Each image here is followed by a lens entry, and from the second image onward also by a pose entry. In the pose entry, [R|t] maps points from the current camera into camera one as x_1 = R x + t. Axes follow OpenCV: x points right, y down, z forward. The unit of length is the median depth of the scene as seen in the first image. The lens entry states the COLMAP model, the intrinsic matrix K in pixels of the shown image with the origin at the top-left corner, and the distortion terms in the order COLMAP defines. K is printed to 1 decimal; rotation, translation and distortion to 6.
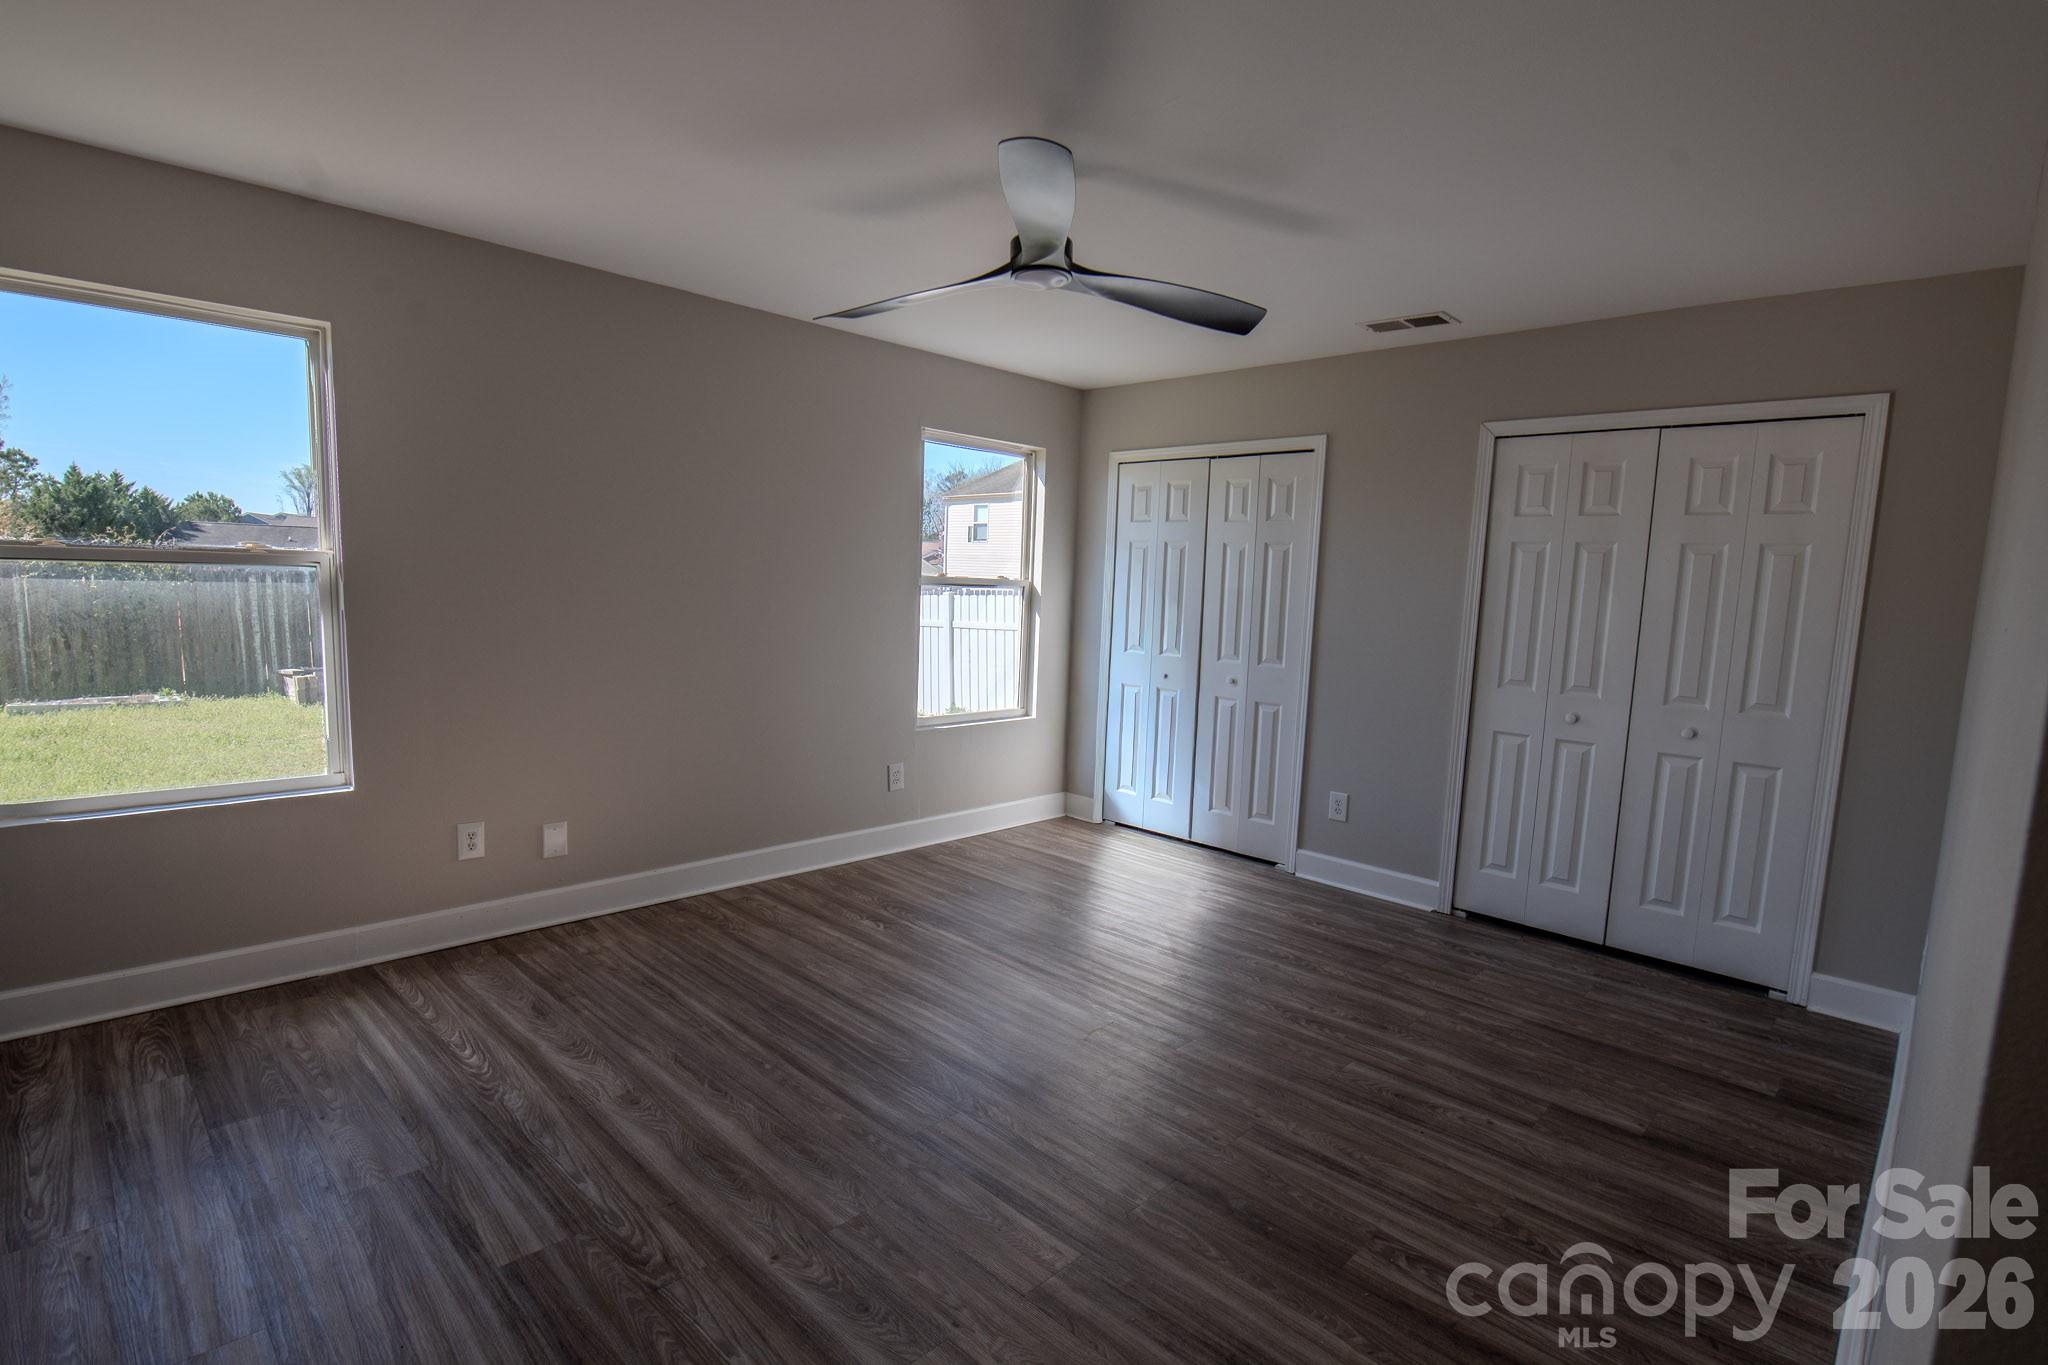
lens RADIAL K [[972.6, 0, 1029.7], [0, 972.6, 688.5], [0, 0, 1]] dist [-0.019031, -0.001106]
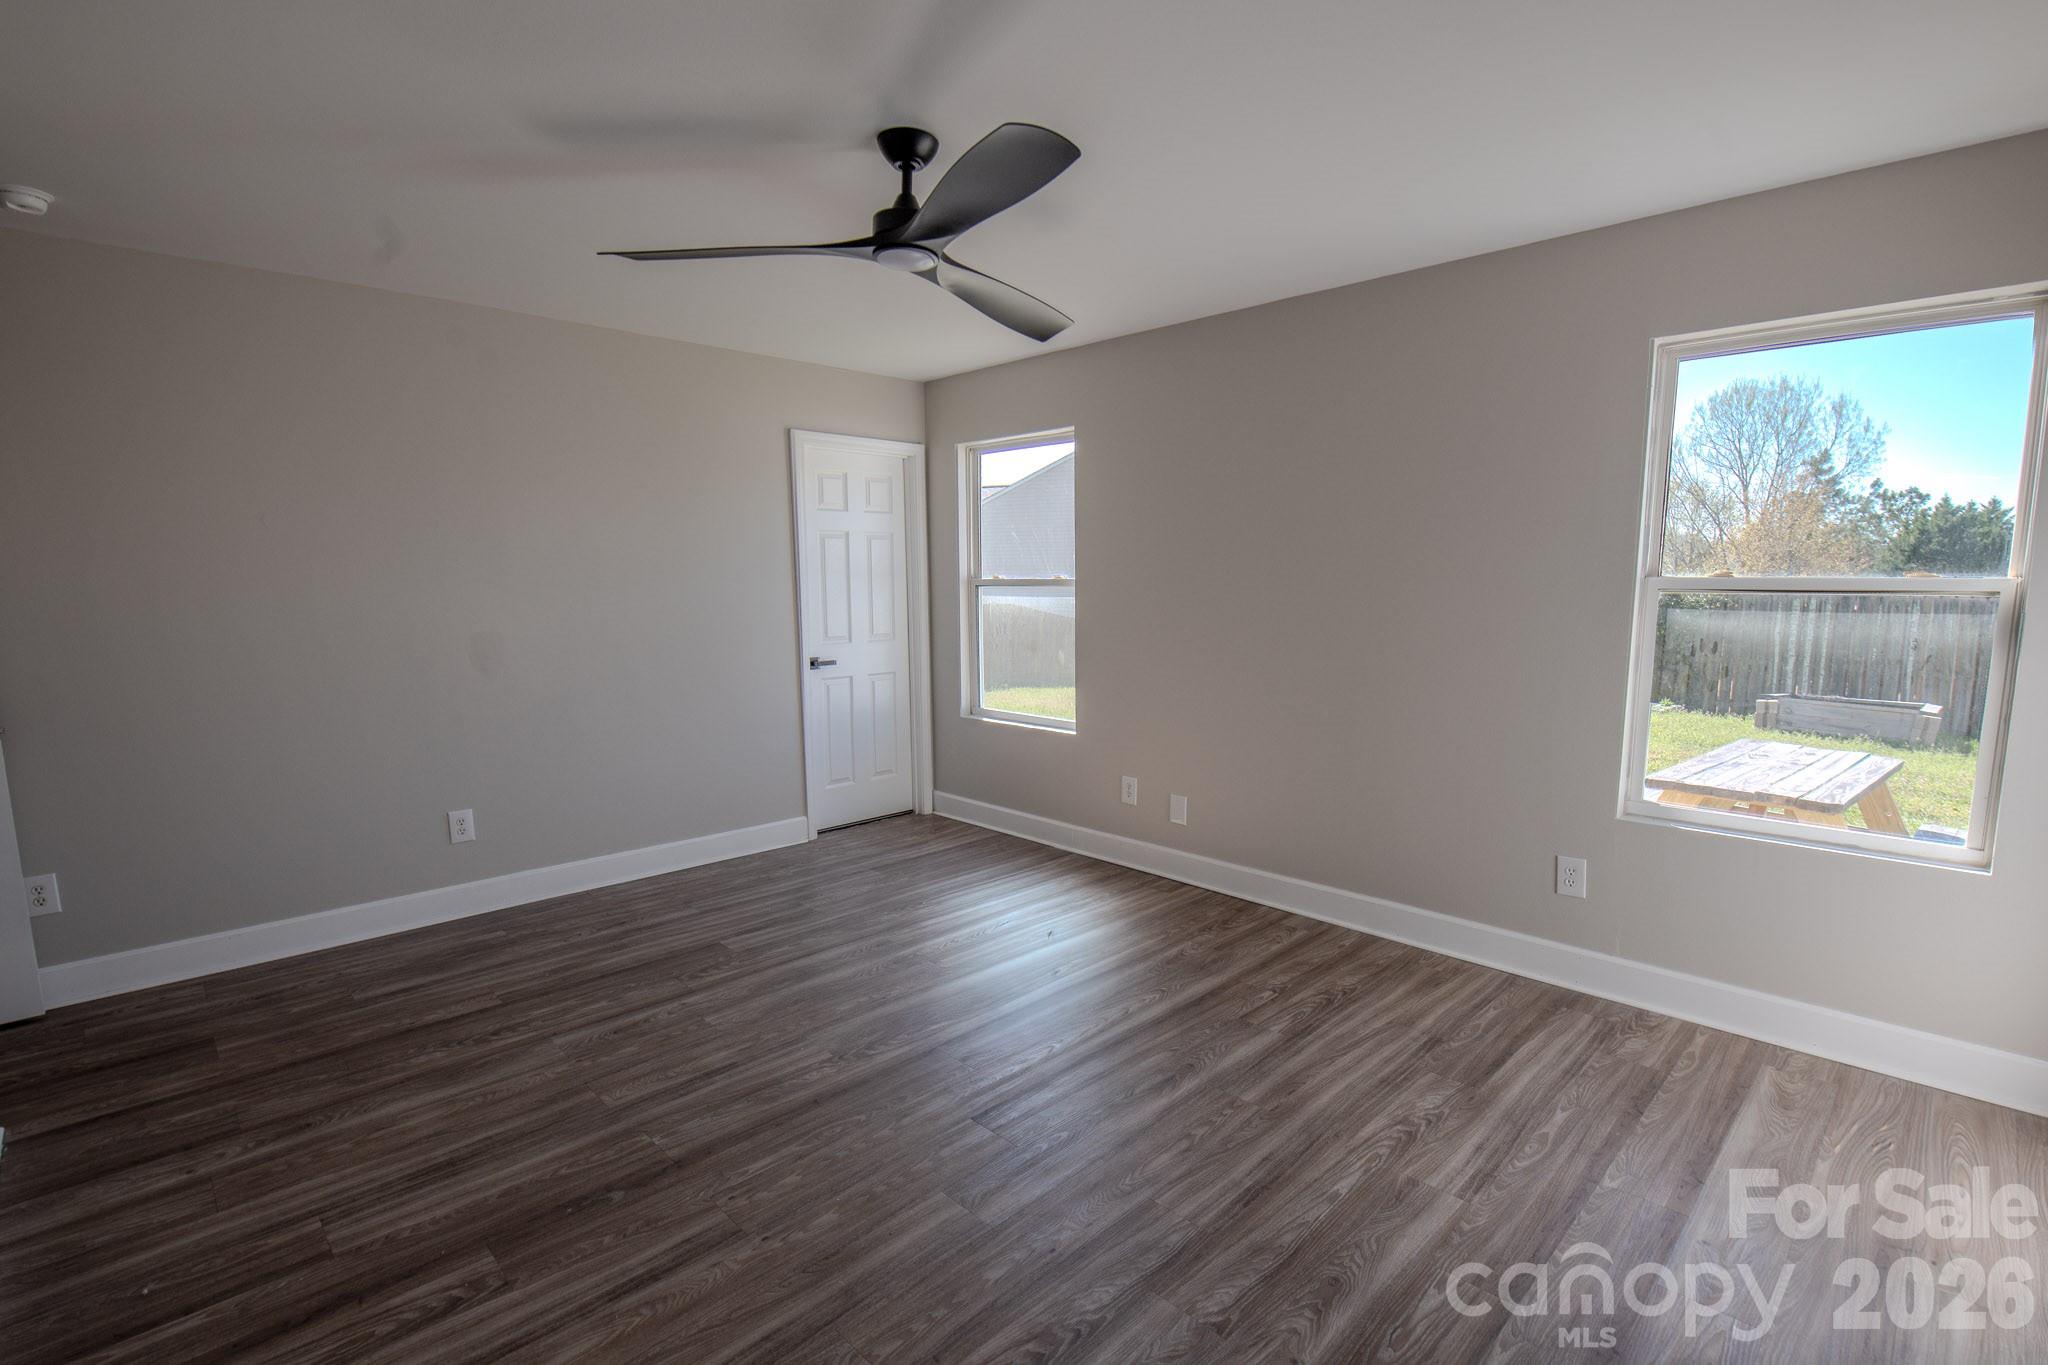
lens RADIAL K [[972.6, 0, 1035.4], [0, 972.6, 692.5], [0, 0, 1]] dist [-0.019031, -0.001106]
pose [[-0.020551, 0.082230, -0.996402, 0.667274], [-0.109732, 0.990406, 0.083998, -0.063257], [0.993749, 0.111063, -0.011331, 0.800431]]
